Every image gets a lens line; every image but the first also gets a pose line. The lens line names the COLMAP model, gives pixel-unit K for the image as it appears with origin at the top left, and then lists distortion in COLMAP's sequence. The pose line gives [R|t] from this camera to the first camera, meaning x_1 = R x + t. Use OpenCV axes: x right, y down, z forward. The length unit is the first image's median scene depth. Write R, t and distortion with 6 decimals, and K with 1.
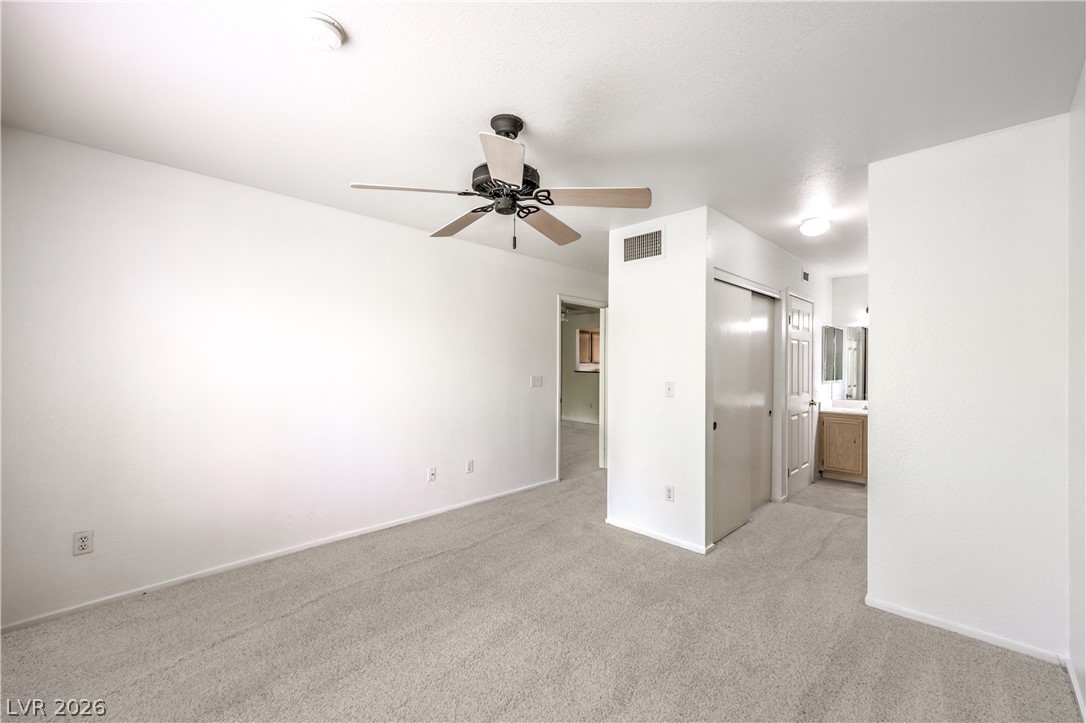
lens RADIAL K [[451.0, 0, 543.5], [0, 451.0, 347.0], [0, 0, 1]] dist [0.002074, 0.000247]
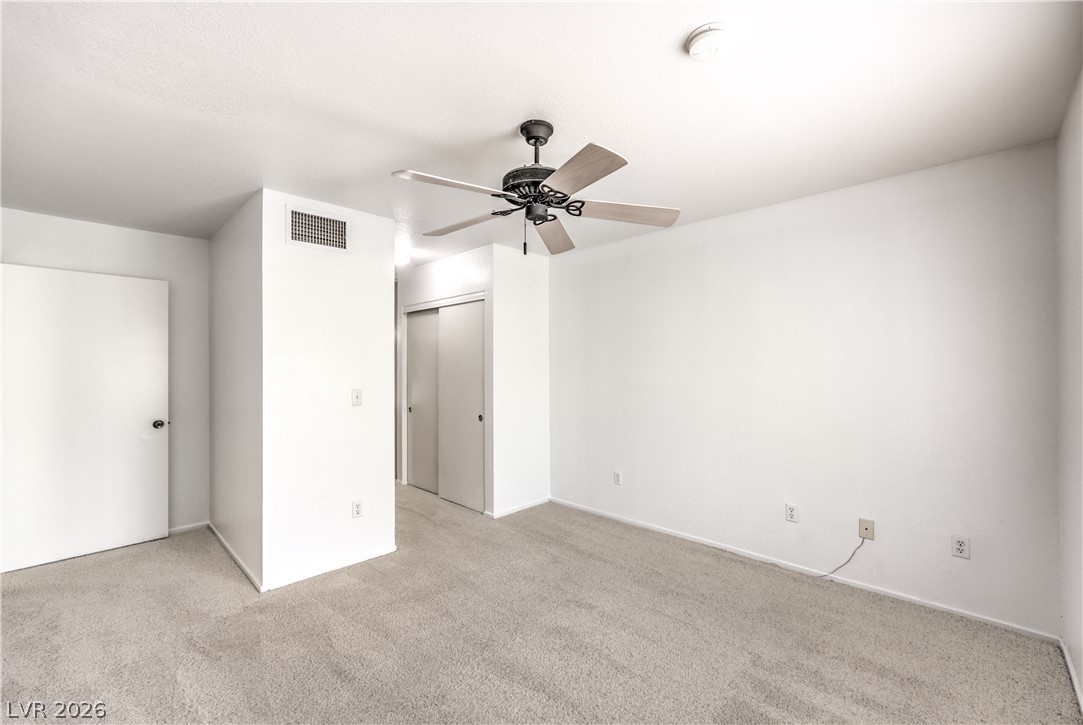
lens RADIAL K [[447.1, 0, 541.5], [0, 447.1, 362.5], [0, 0, 1]] dist [-0.001808, -0.000100]
pose [[0.006292, 0.007164, 0.999955, -0.685886], [-0.016851, 0.999833, -0.007057, 0.022311], [-0.999838, -0.016806, 0.006412, 0.658275]]
